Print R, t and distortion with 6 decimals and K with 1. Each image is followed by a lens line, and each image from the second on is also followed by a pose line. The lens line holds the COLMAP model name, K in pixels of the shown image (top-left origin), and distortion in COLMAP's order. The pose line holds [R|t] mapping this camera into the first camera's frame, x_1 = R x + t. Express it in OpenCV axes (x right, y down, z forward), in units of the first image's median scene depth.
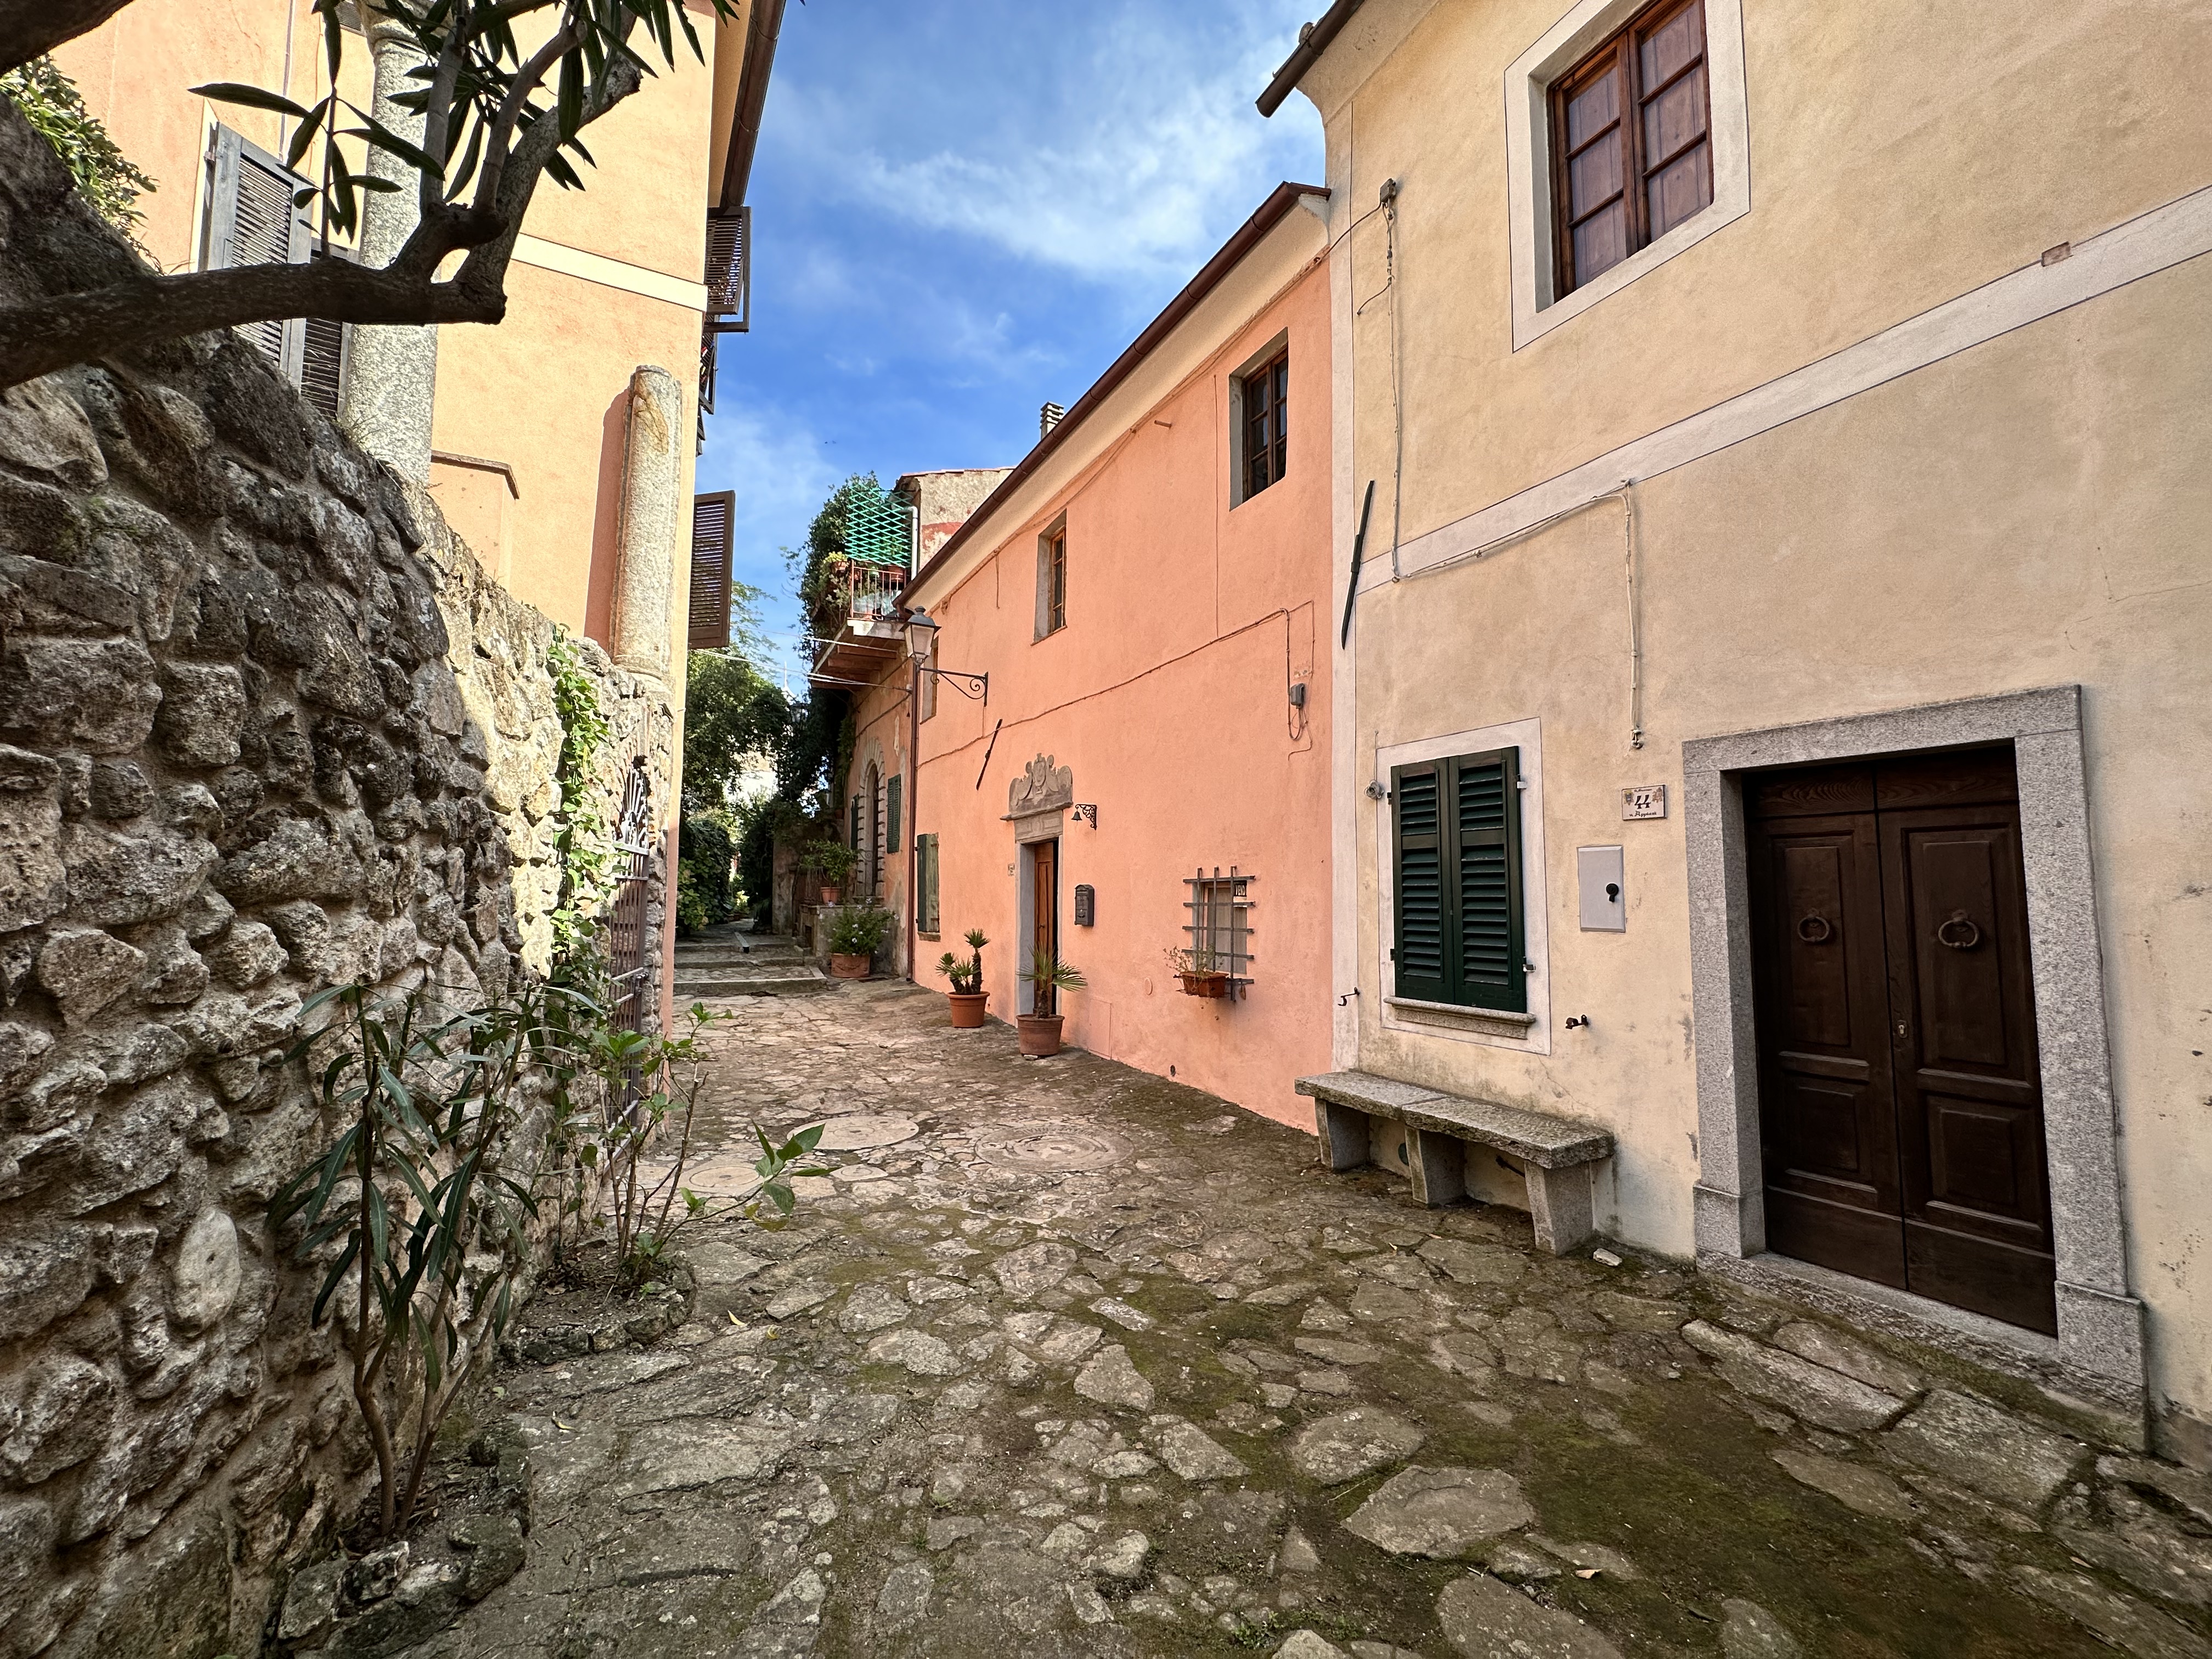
lens RADIAL K [[883.1, 0, 1106.0], [0, 883.1, 829.5], [0, 0, 1]] dist [-0.002204, 0.000660]
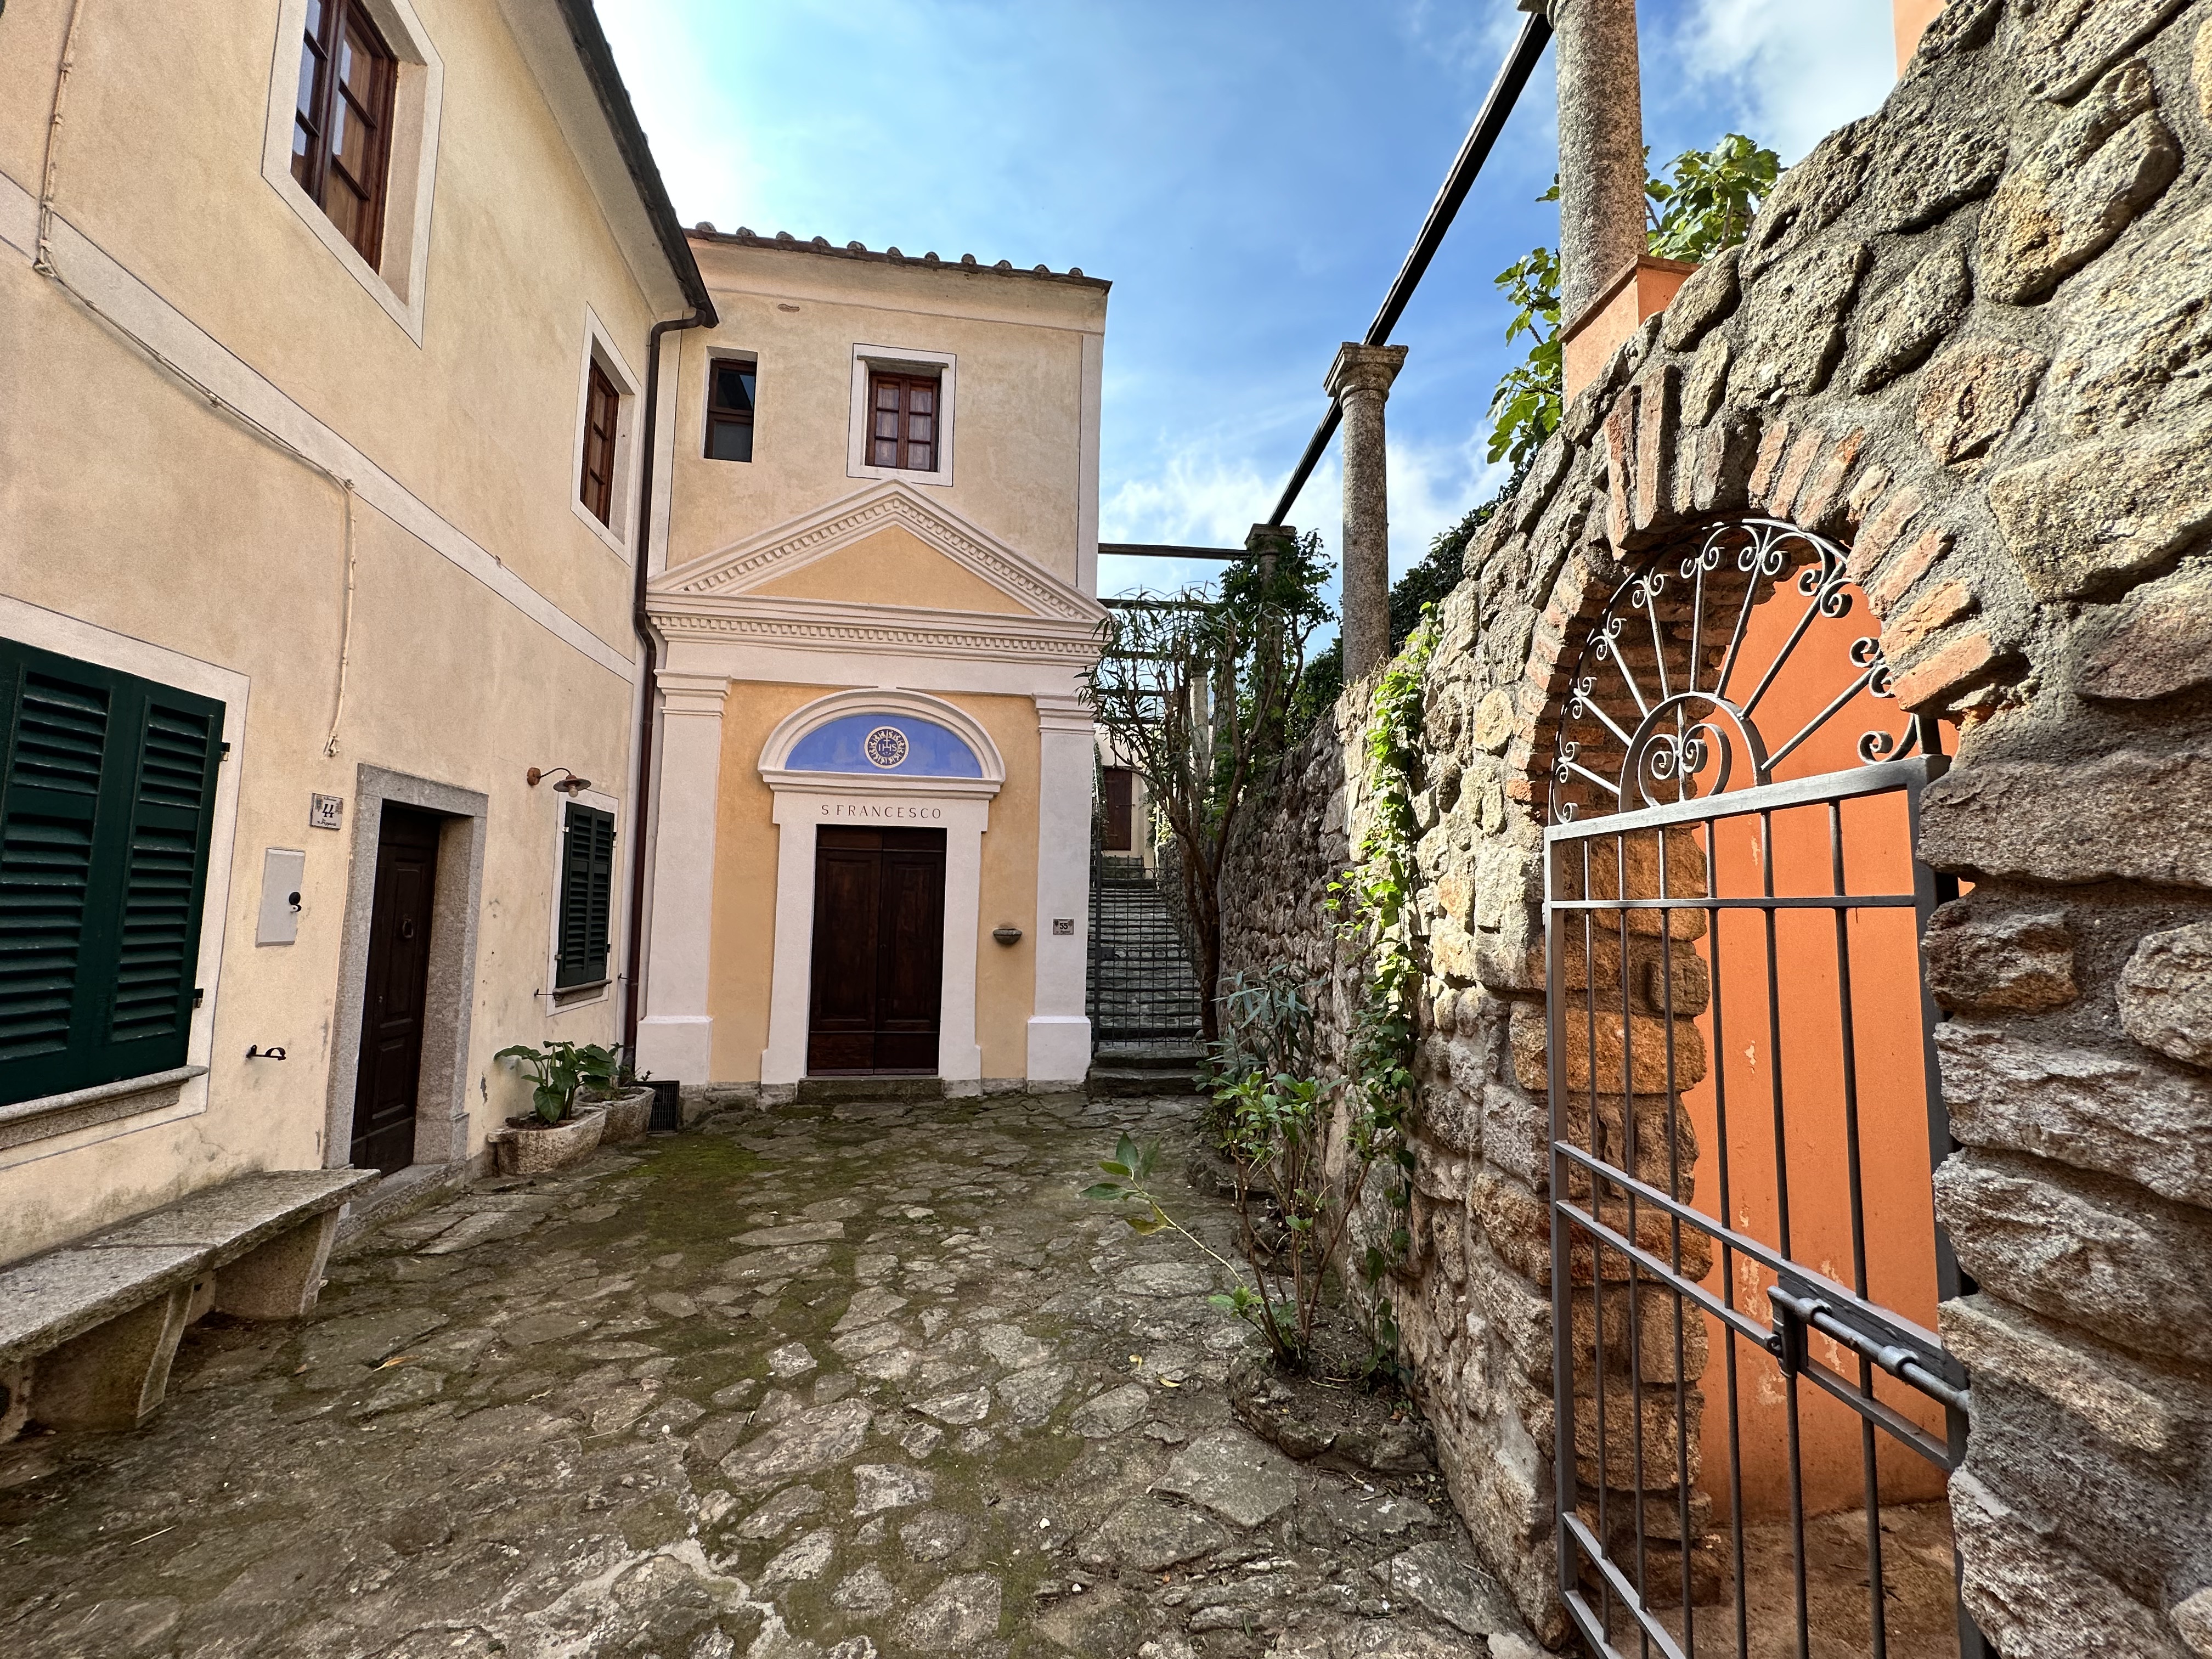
lens RADIAL K [[883.1, 0, 1106.0], [0, 883.1, 829.5], [0, 0, 1]] dist [-0.002204, 0.000660]
pose [[-0.949013, 0.006173, 0.315177, -0.481891], [-0.047882, 0.985385, -0.163474, 0.098934], [-0.311580, -0.170230, -0.934848, 1.490123]]
